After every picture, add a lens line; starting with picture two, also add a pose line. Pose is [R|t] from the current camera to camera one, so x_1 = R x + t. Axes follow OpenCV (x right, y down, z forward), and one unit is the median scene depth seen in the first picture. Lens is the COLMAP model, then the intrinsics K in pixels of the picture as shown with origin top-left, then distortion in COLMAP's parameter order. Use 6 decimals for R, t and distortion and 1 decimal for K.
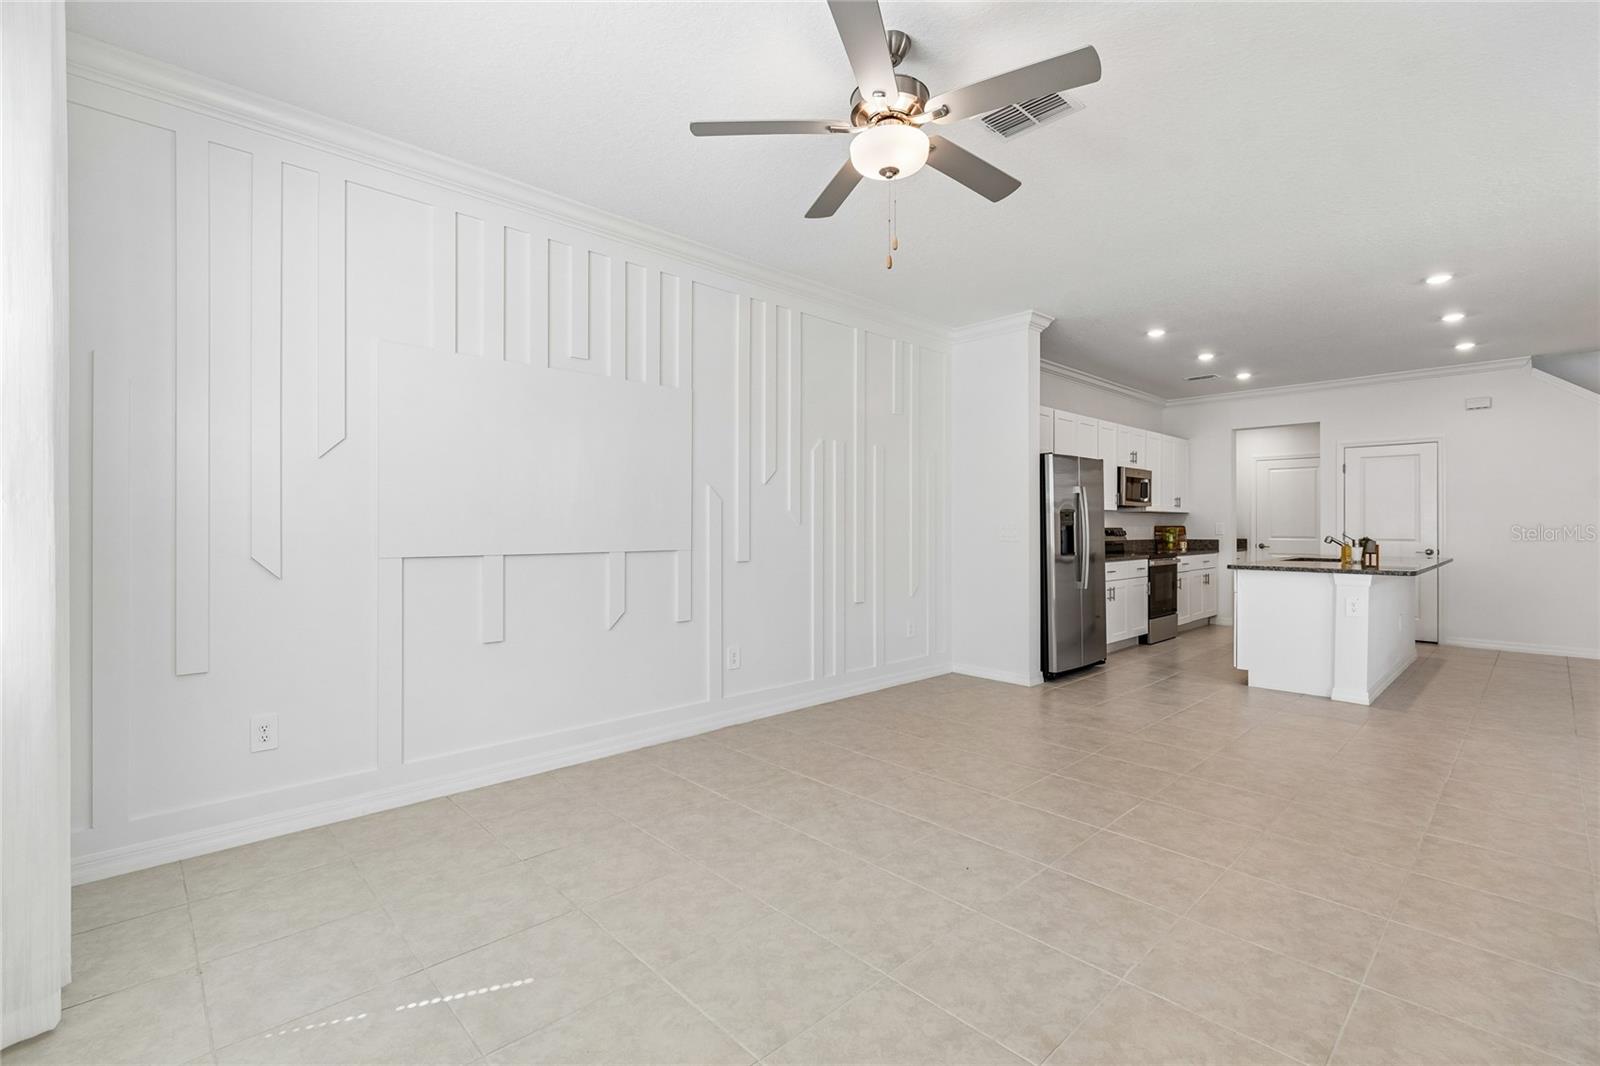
lens RADIAL K [[713.6, 0, 807.0], [0, 713.6, 526.0], [0, 0, 1]] dist [0.000012, -0.000551]
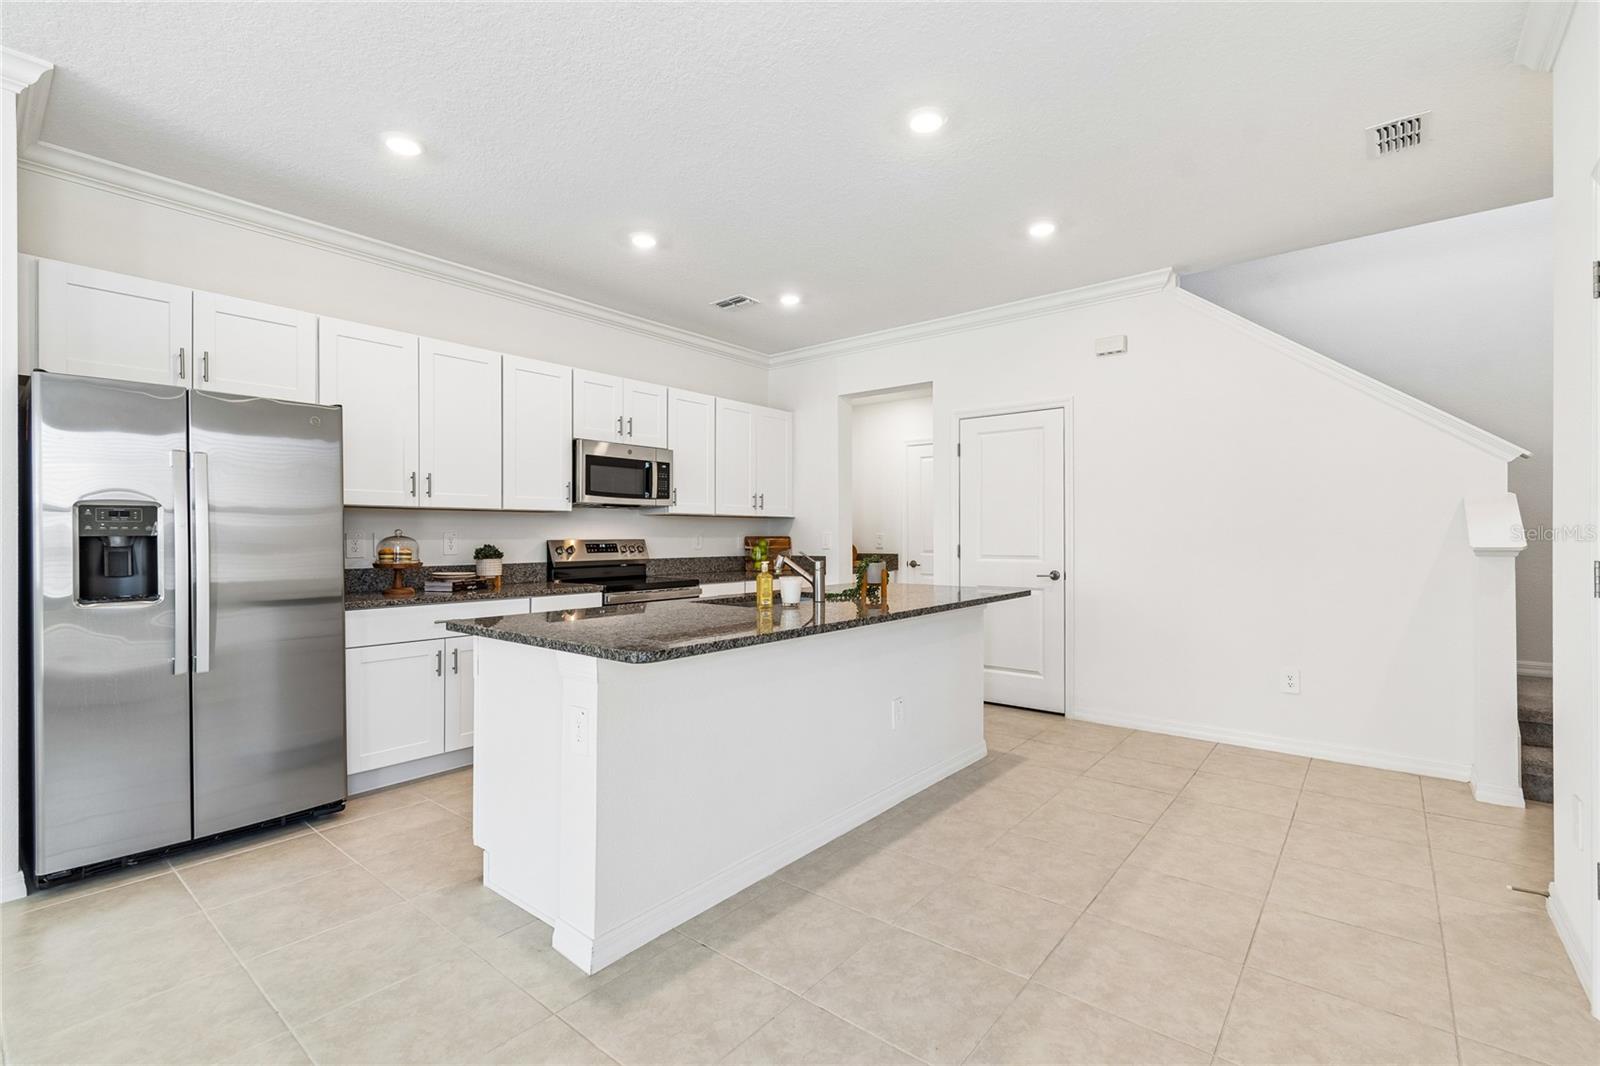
lens RADIAL K [[706.6, 0, 810.2], [0, 706.6, 533.9], [0, 0, 1]] dist [0.002221, -0.001418]
pose [[0.992350, -0.000551, 0.123457, 0.526086], [0.000921, 0.999995, -0.002940, -0.000474], [-0.123455, 0.003031, 0.992346, 0.356133]]
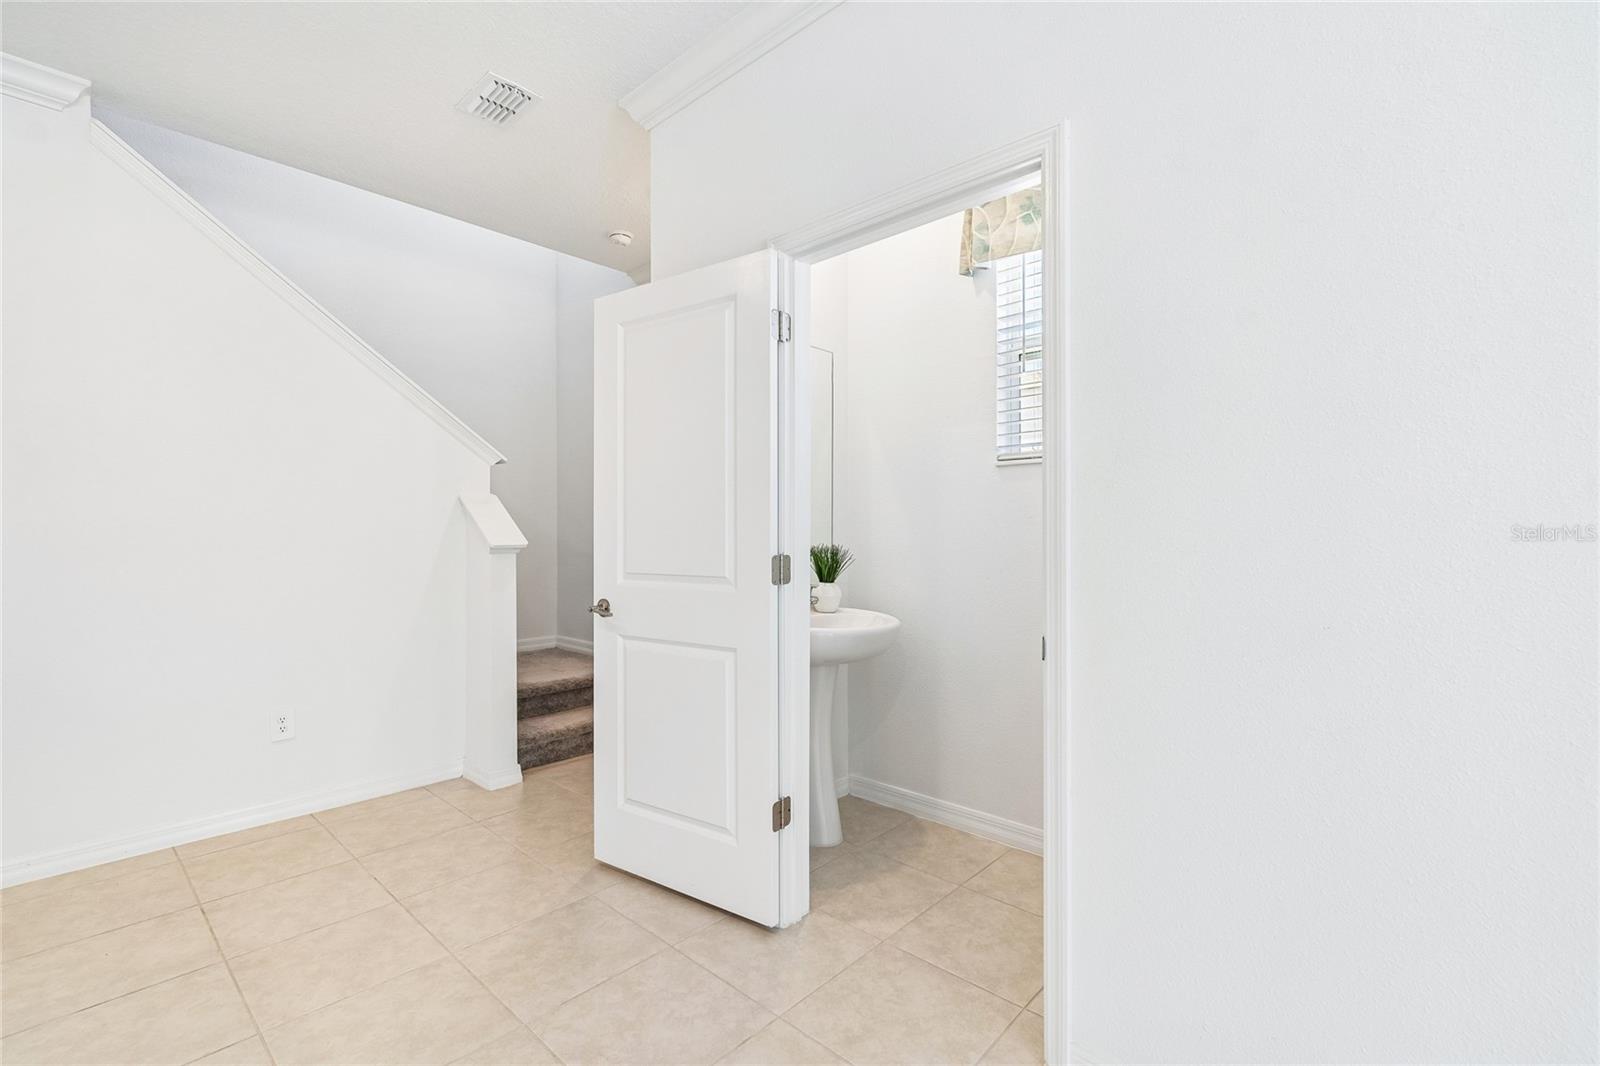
lens RADIAL K [[706.6, 0, 810.2], [0, 706.6, 533.9], [0, 0, 1]] dist [0.002221, -0.001418]
pose [[-0.064505, -0.000276, 0.997917, 0.525622], [-0.000105, 1.000000, 0.000269, -0.000439], [-0.997917, -0.000088, -0.064505, 0.550596]]
